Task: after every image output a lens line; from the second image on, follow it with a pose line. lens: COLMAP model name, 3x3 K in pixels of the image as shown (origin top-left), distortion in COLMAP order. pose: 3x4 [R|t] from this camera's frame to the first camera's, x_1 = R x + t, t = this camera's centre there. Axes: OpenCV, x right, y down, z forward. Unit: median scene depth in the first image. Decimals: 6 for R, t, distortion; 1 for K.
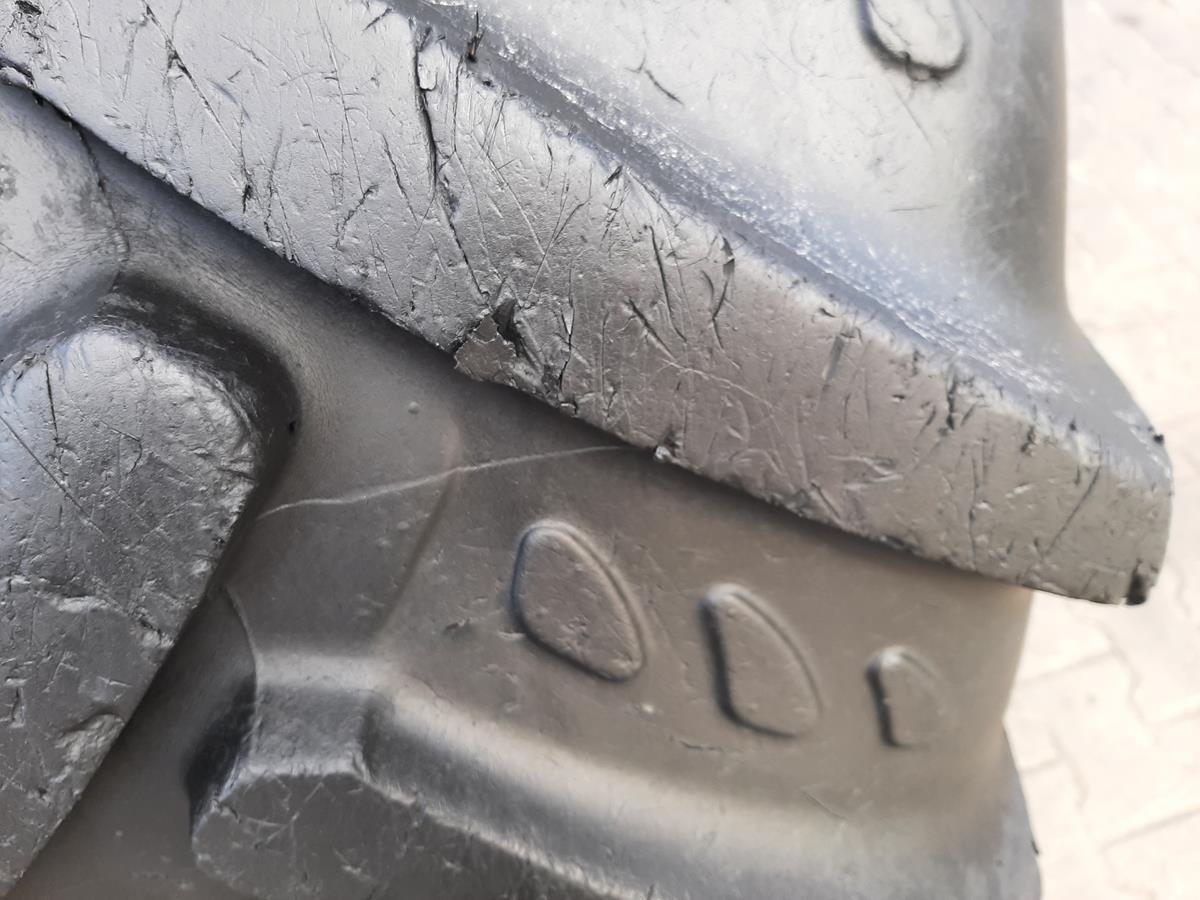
lens RADIAL K [[932.2, 0, 603.7], [0, 932.2, 456.1], [0, 0, 1]] dist [0.022893, -0.062695]
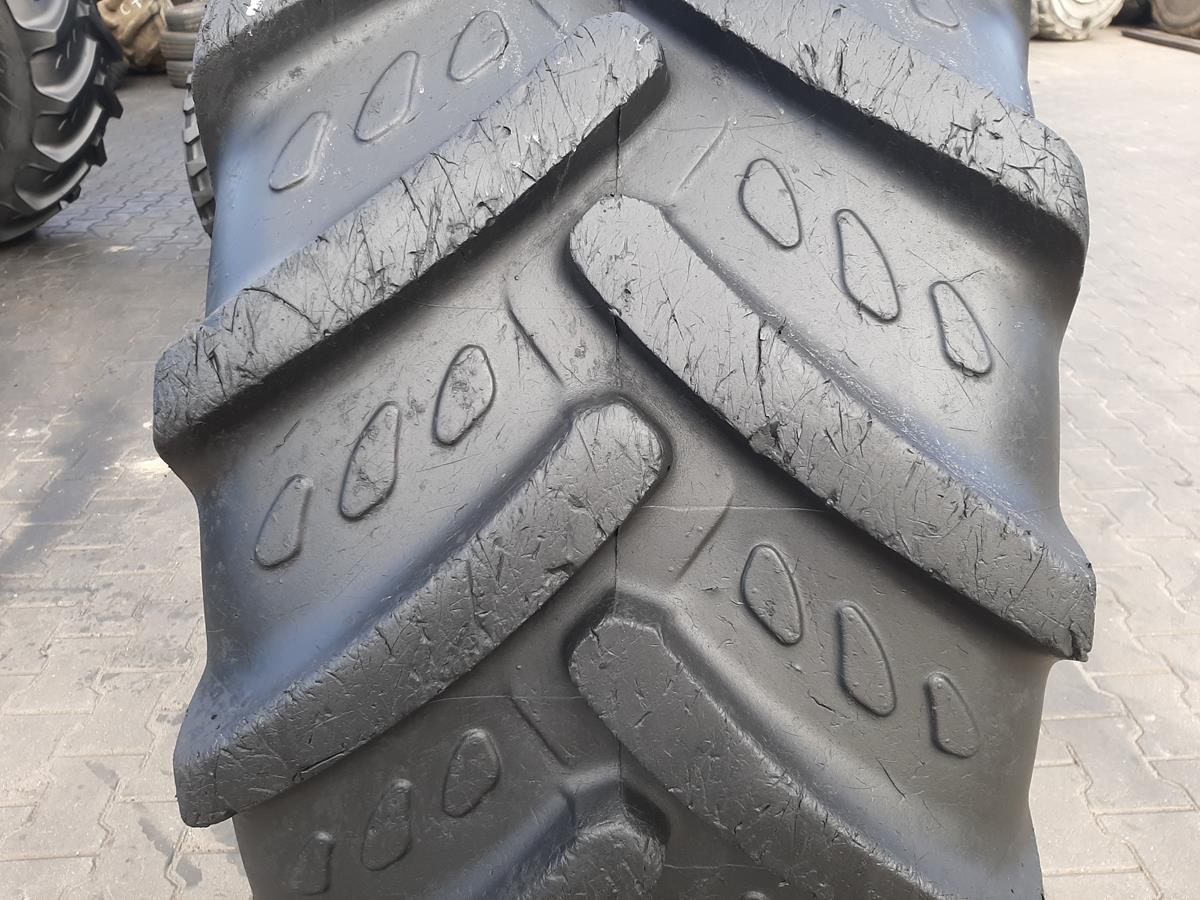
lens RADIAL K [[932.2, 0, 605.9], [0, 932.2, 448.7], [0, 0, 1]] dist [0.022893, -0.062695]
pose [[0.969091, 0.161097, -0.186844, -0.061467], [-0.216514, 0.918410, -0.331127, 0.746441], [0.118256, 0.361346, 0.924902, -1.206535]]
